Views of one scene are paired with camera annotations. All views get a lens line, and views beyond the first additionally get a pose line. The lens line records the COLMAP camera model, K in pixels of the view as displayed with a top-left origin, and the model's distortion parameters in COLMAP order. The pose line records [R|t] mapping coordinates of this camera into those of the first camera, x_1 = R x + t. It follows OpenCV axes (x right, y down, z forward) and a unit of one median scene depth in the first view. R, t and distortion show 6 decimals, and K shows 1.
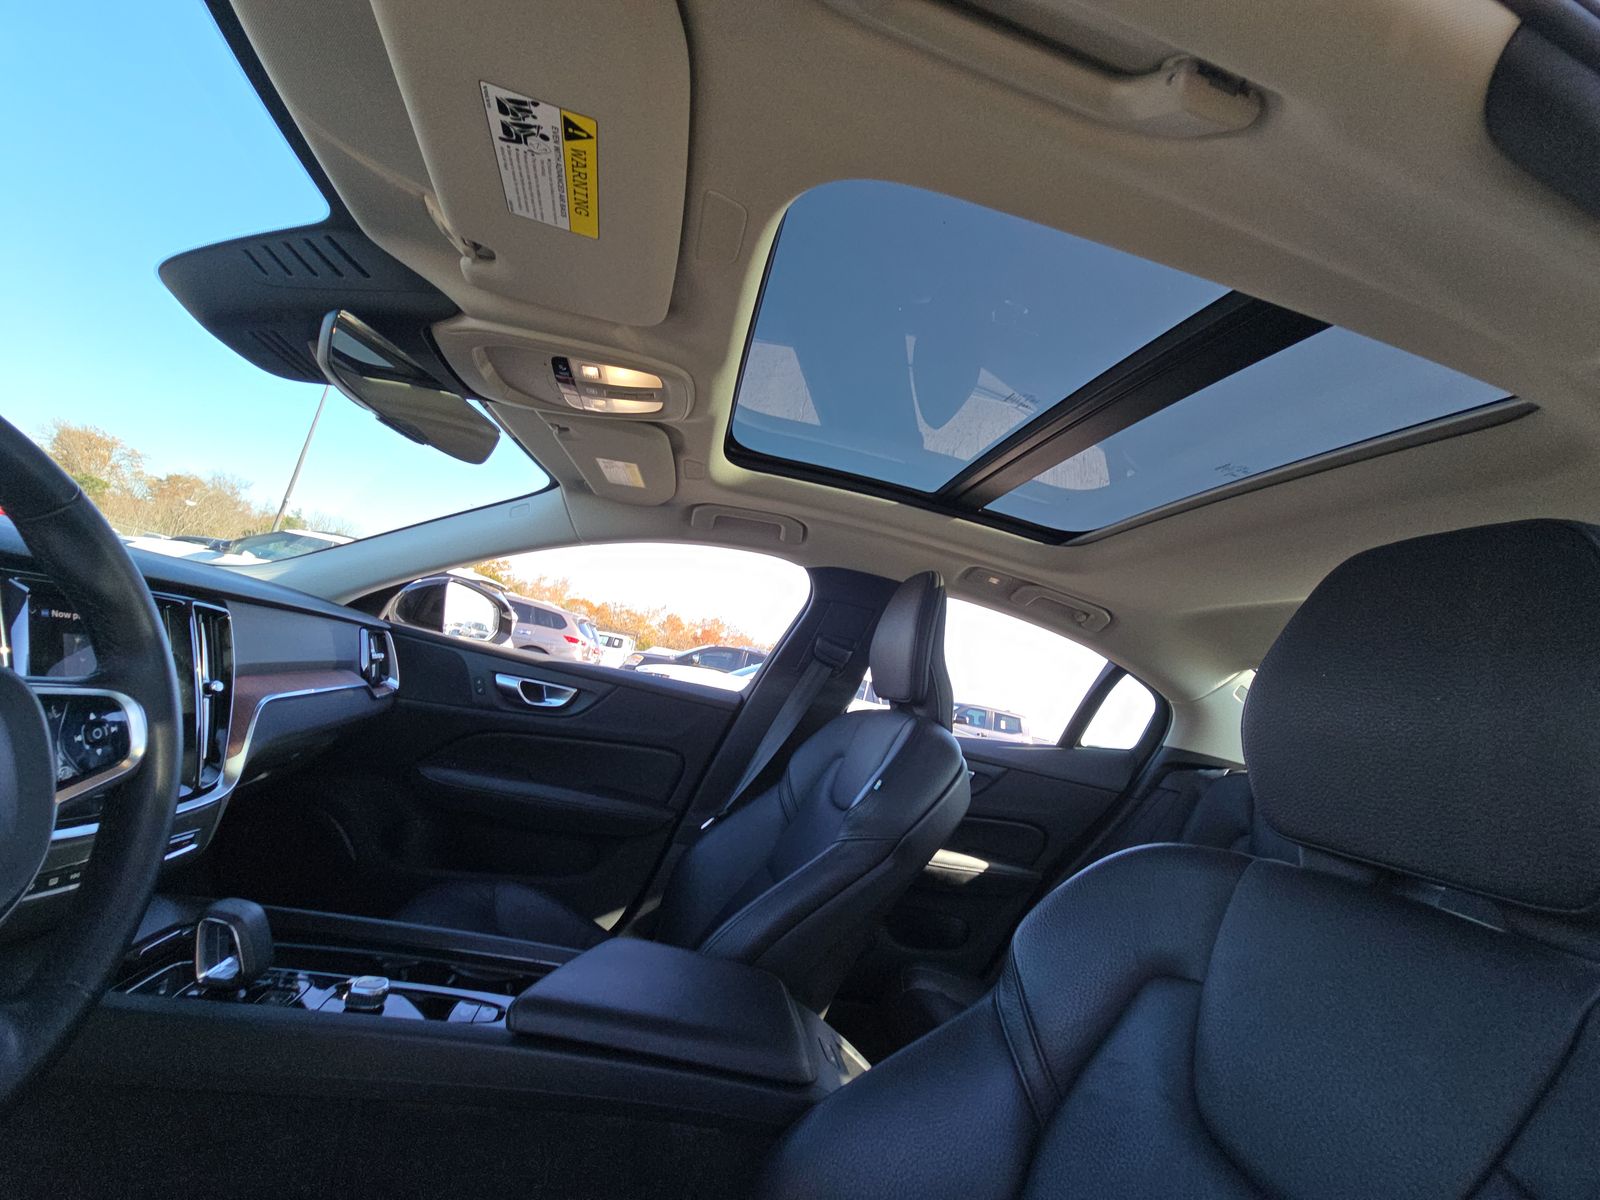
lens RADIAL K [[651.4, 0, 793.5], [0, 651.4, 606.3], [0, 0, 1]] dist [0.000215, -0.001166]
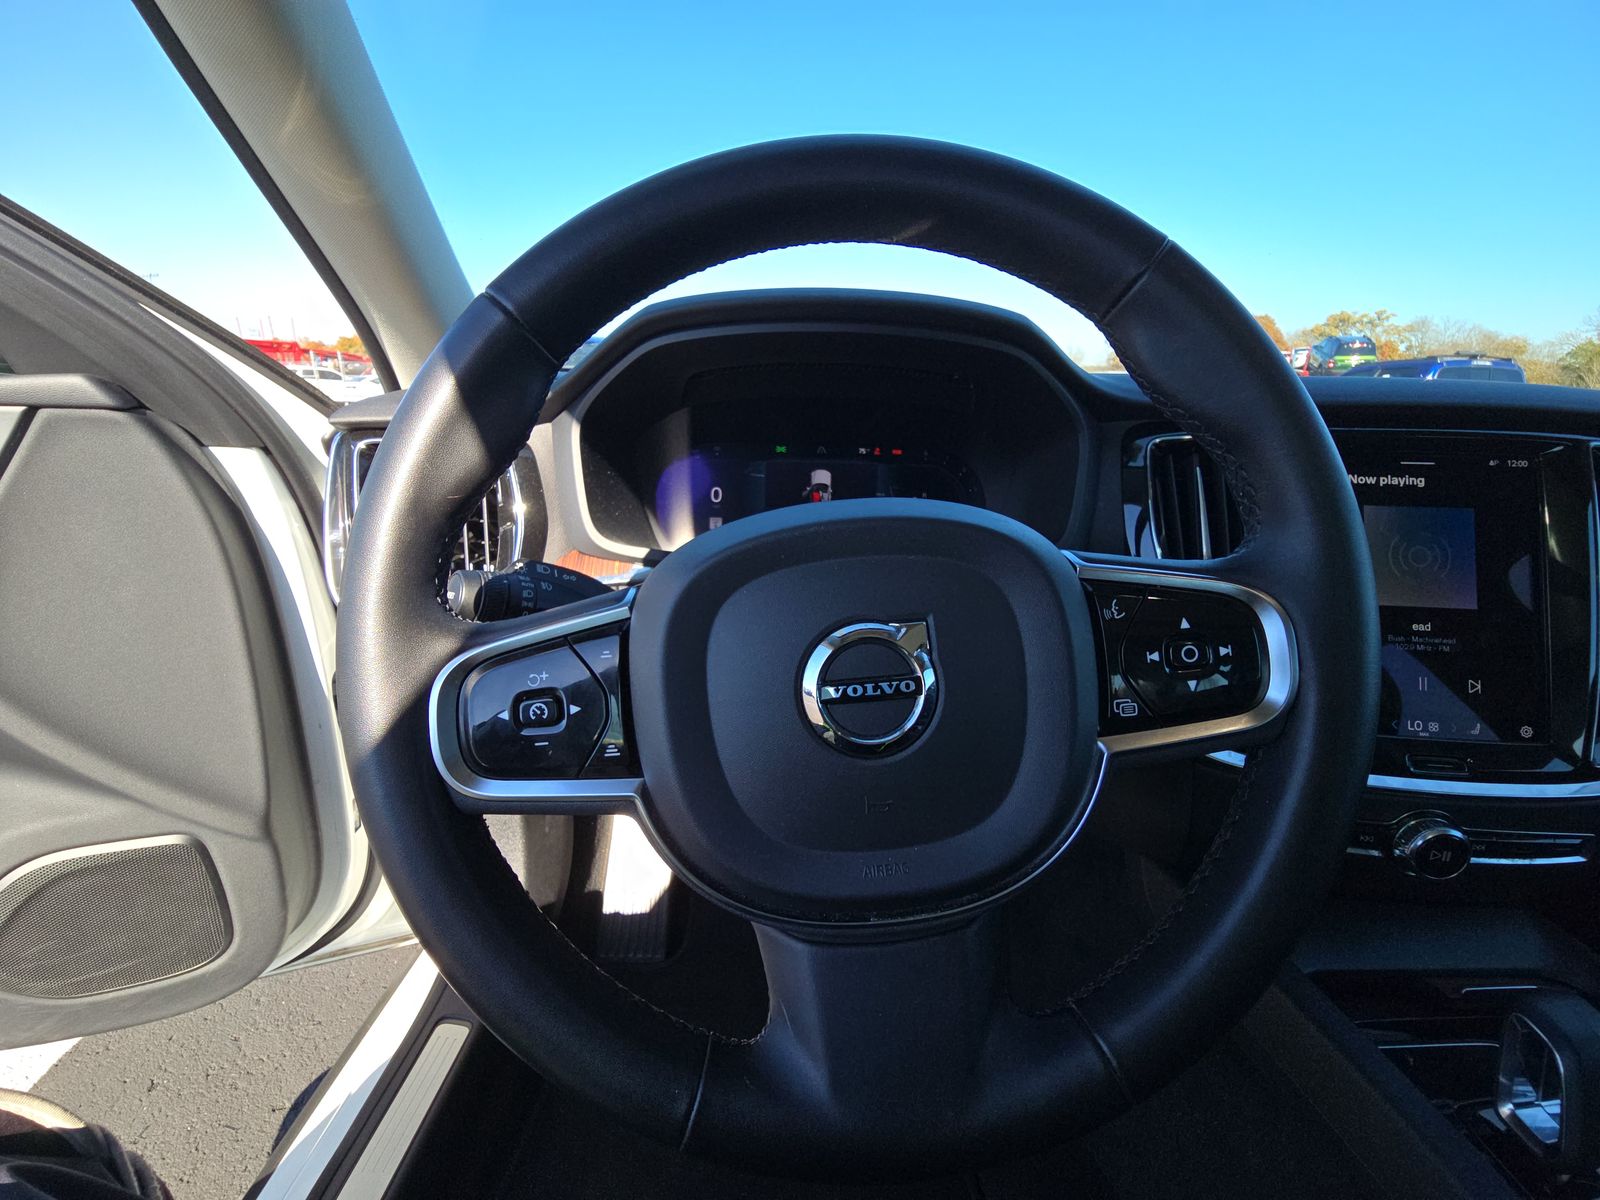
lens RADIAL K [[663.8, 0, 801.9], [0, 663.8, 606.3], [0, 0, 1]] dist [0.000059, -0.000093]
pose [[-0.159788, 0.081077, -0.983816, -0.130999], [0.070377, 0.995021, 0.070570, 0.026429], [0.984640, -0.057961, -0.164698, 0.230106]]
